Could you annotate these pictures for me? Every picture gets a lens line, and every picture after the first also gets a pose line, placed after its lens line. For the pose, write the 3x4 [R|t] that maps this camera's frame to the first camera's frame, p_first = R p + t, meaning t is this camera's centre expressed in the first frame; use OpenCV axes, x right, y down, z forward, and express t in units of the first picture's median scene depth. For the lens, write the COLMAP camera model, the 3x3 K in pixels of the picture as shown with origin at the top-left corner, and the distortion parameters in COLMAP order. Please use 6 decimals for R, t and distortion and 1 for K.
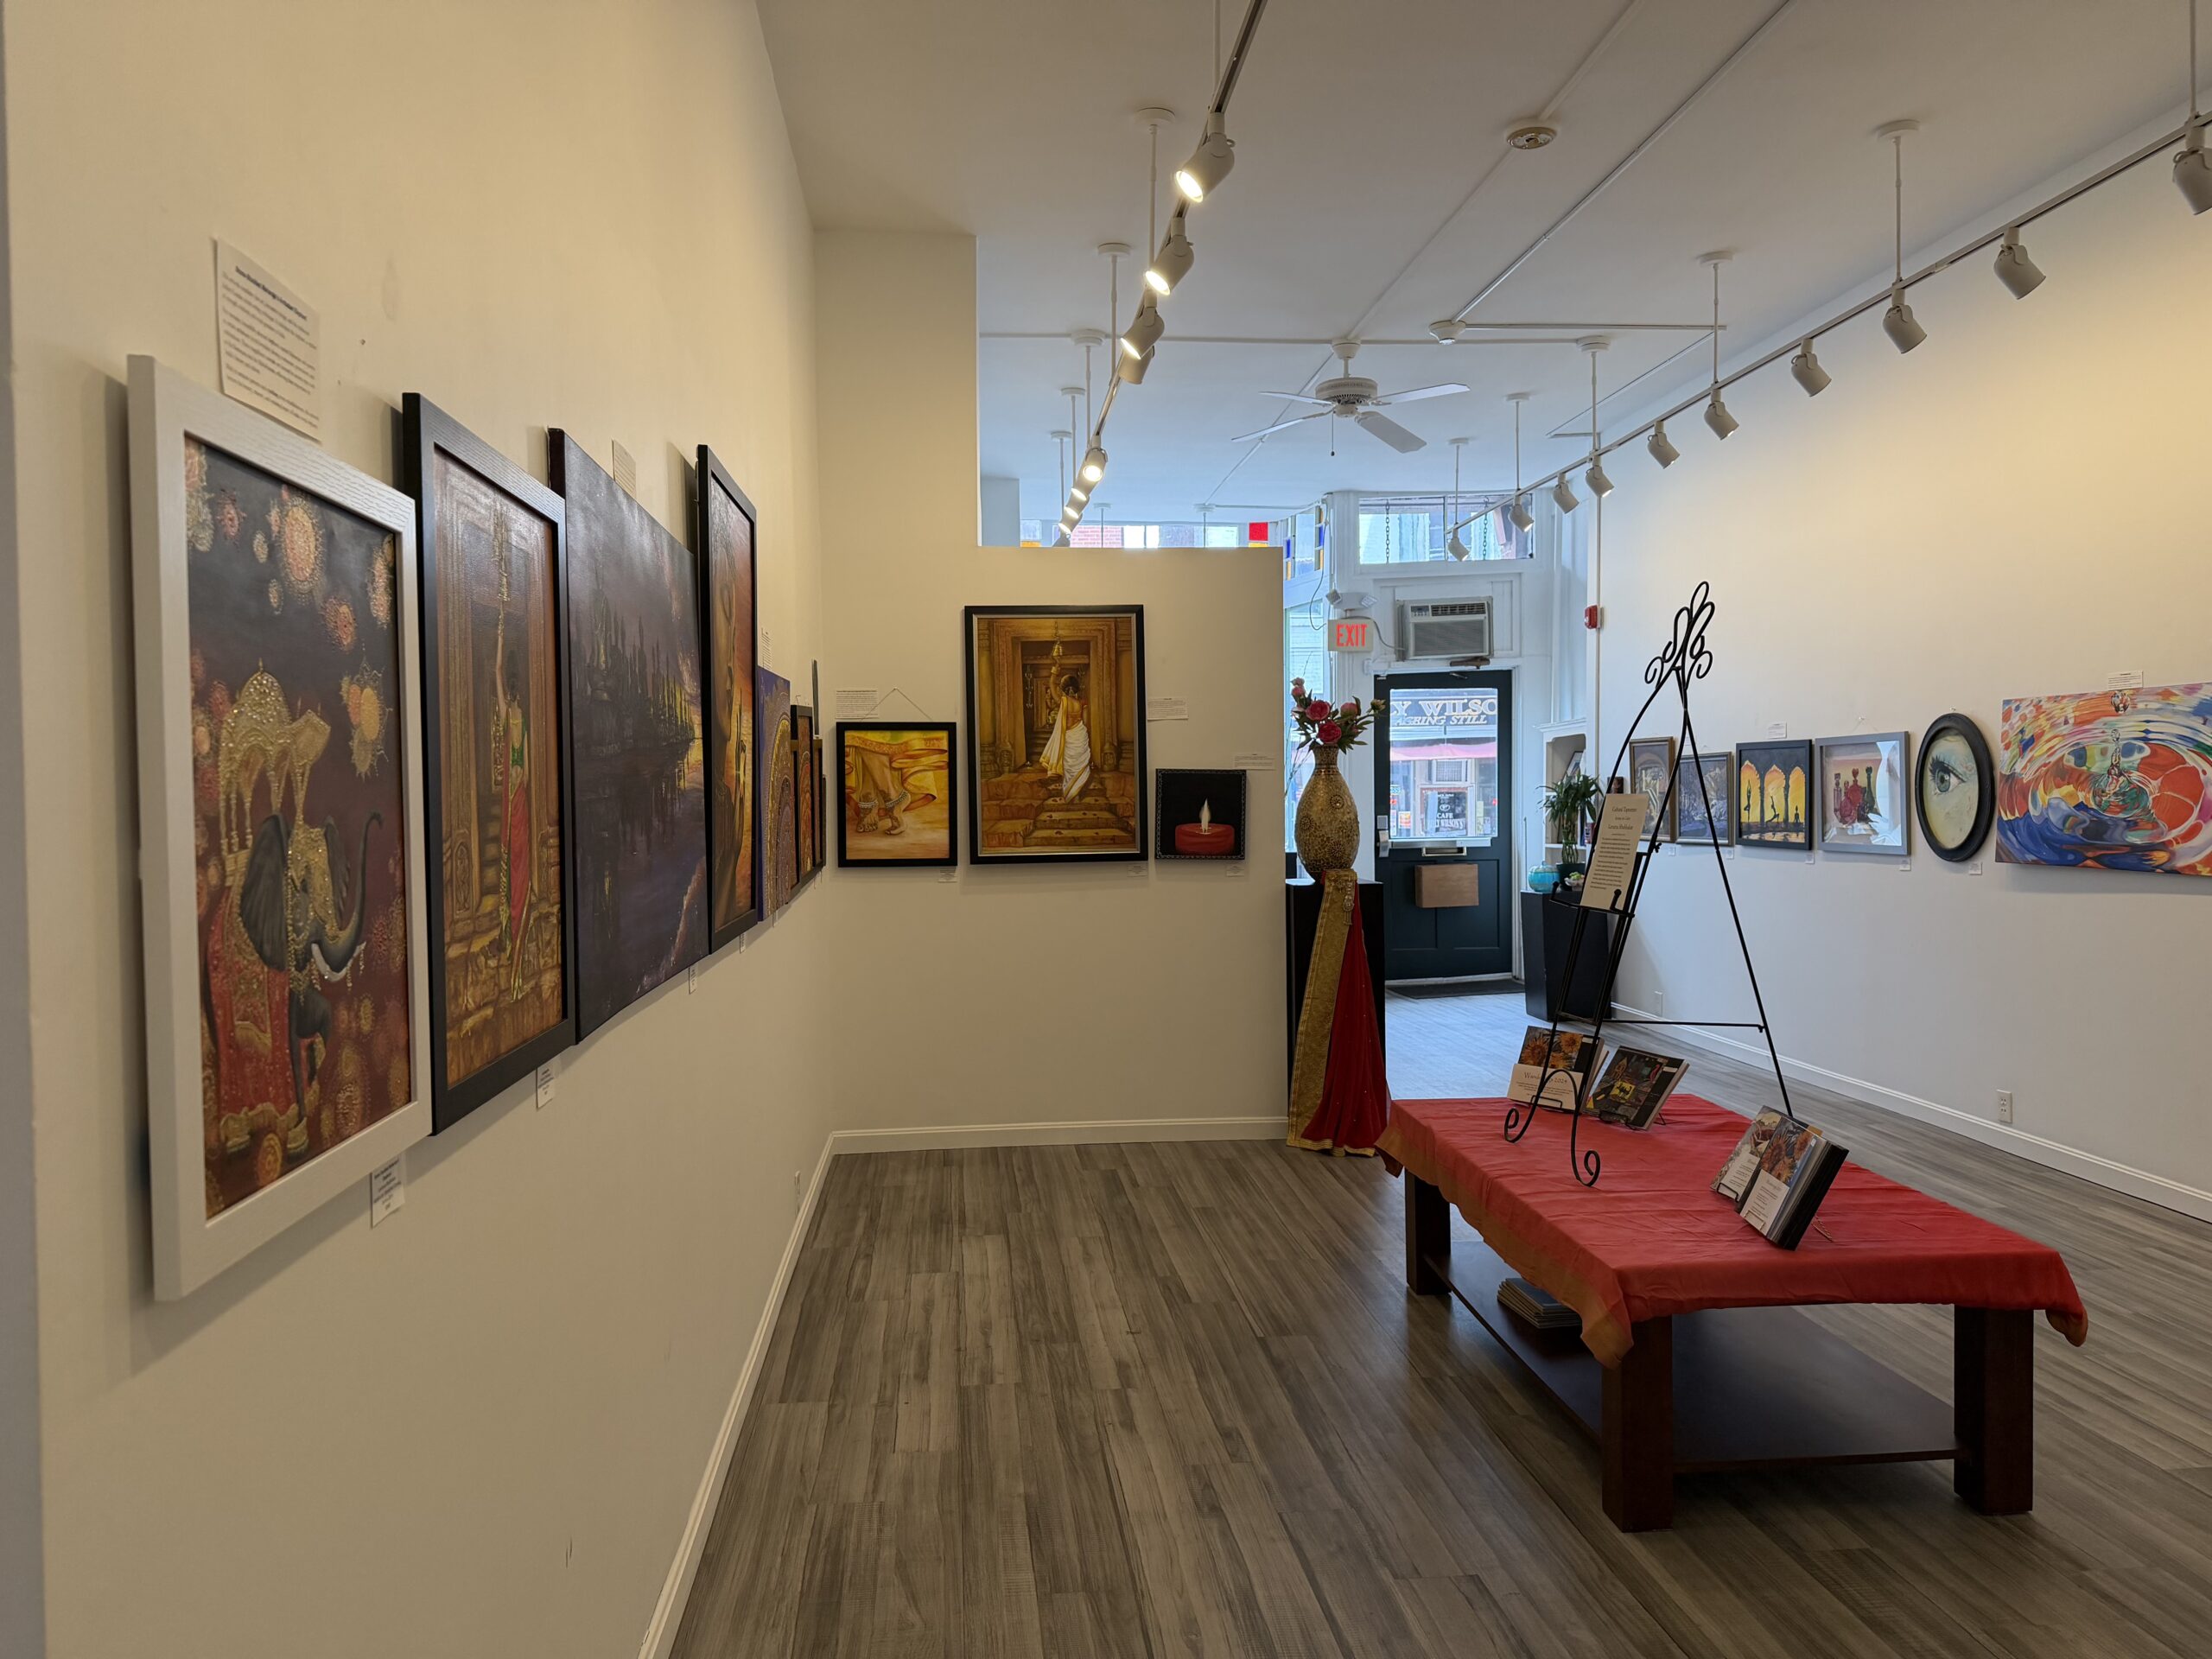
lens RADIAL K [[1547.6, 0, 1111.7], [0, 1547.6, 830.8], [0, 0, 1]] dist [0.055844, -0.063798]
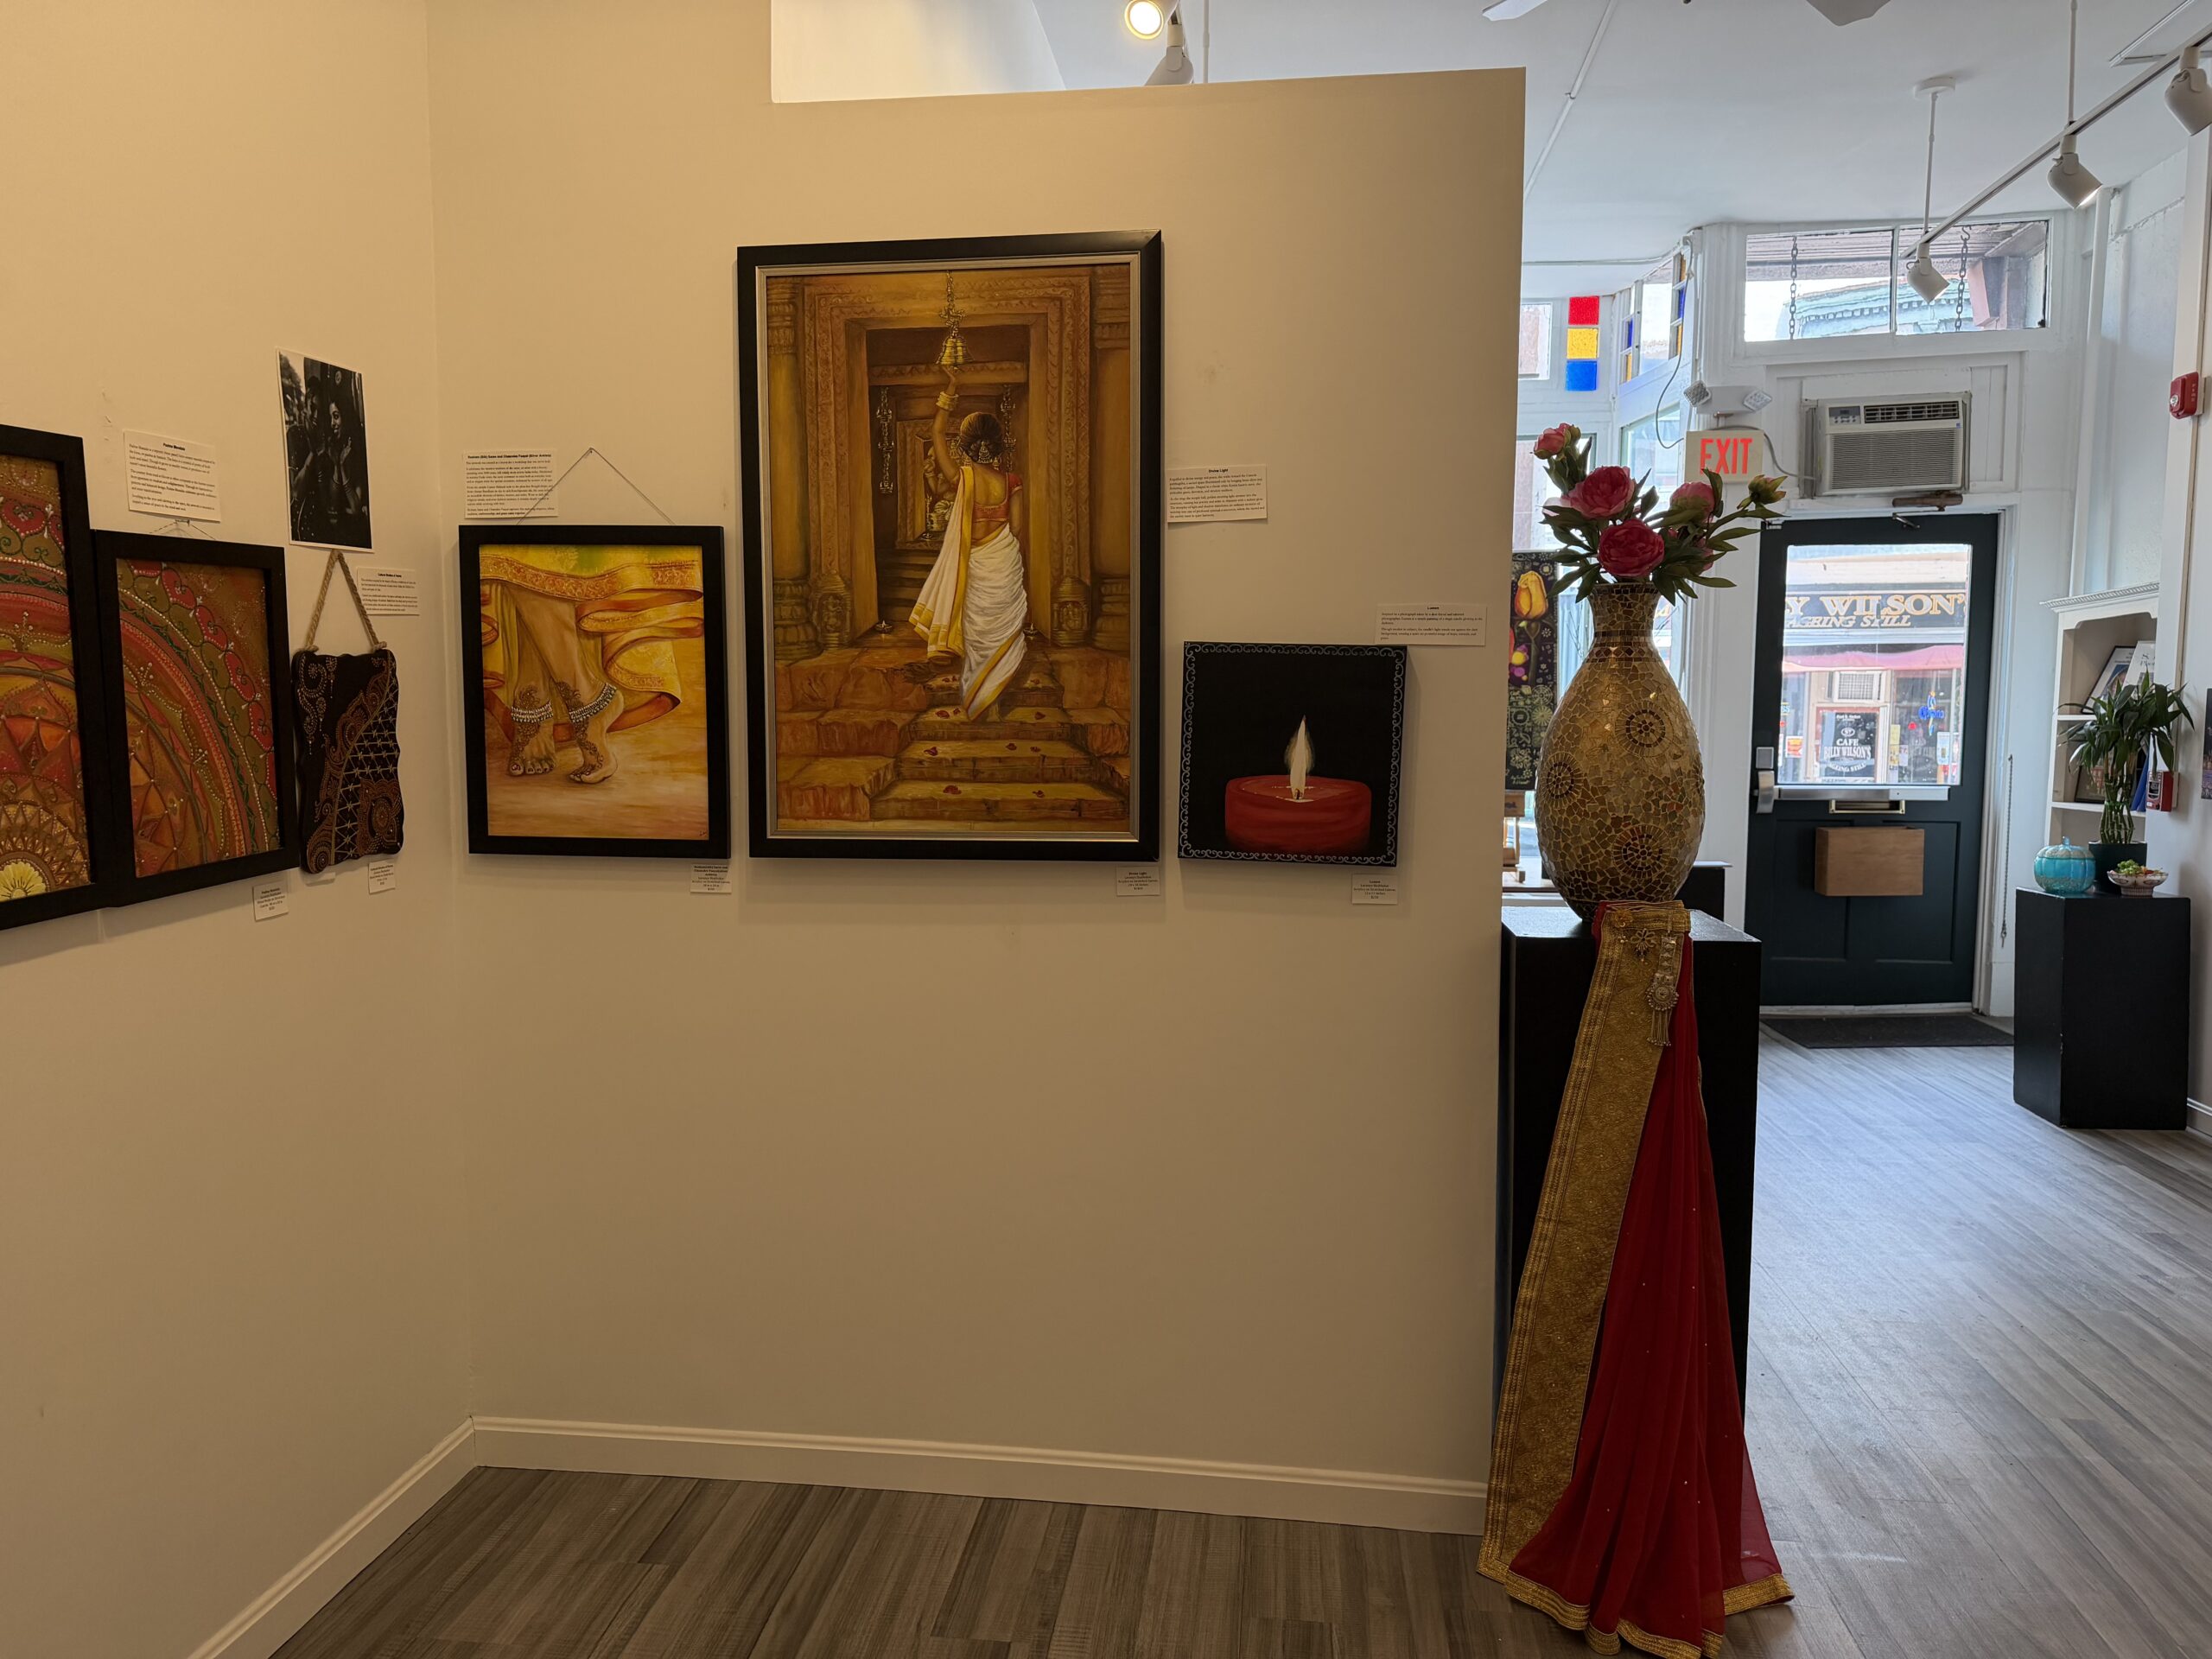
lens RADIAL K [[1547.6, 0, 1109.1], [0, 1547.6, 835.0], [0, 0, 1]] dist [0.055844, -0.063798]
pose [[0.975174, 0.035354, -0.218601, 0.102309], [-0.022373, 0.997852, 0.061577, -0.013470], [0.220308, -0.055158, 0.973870, 0.594445]]
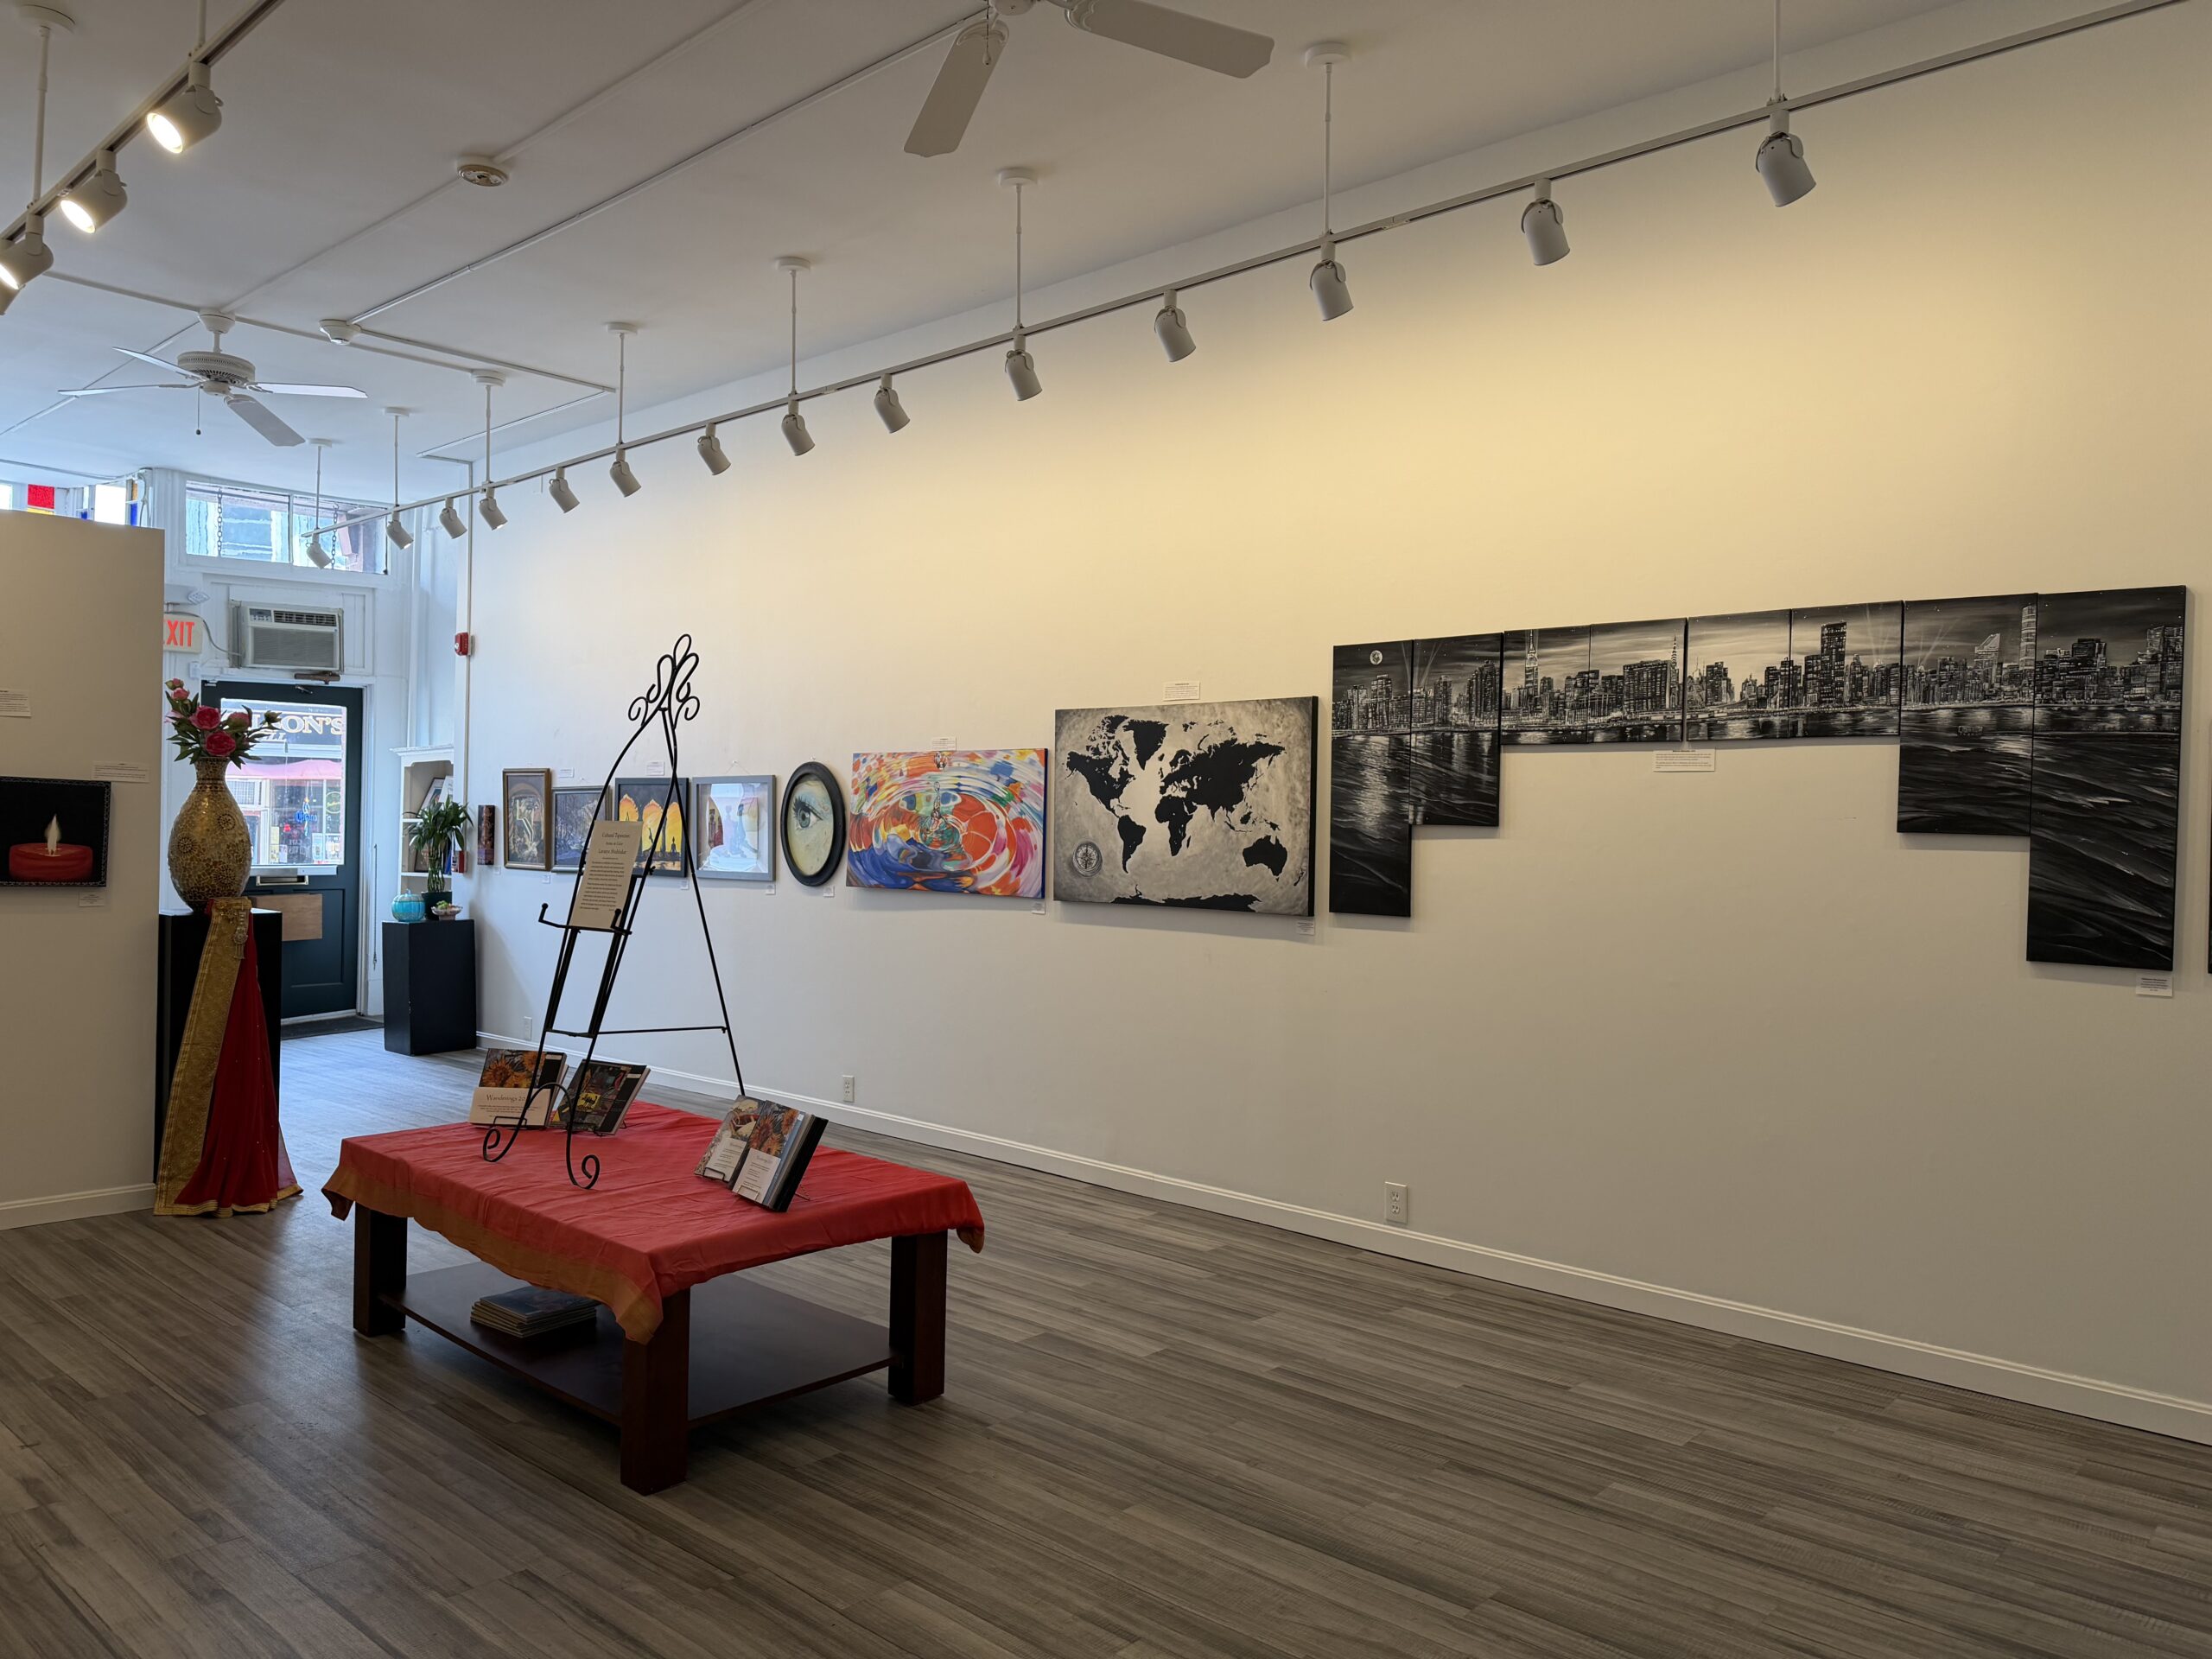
lens RADIAL K [[1547.6, 0, 1108.7], [0, 1547.6, 816.7], [0, 0, 1]] dist [0.055844, -0.063798]
pose [[0.737066, 0.028610, 0.675215, -0.093297], [-0.008870, 0.999427, -0.032665, 0.003453], [-0.675762, 0.018087, 0.736898, -0.016464]]
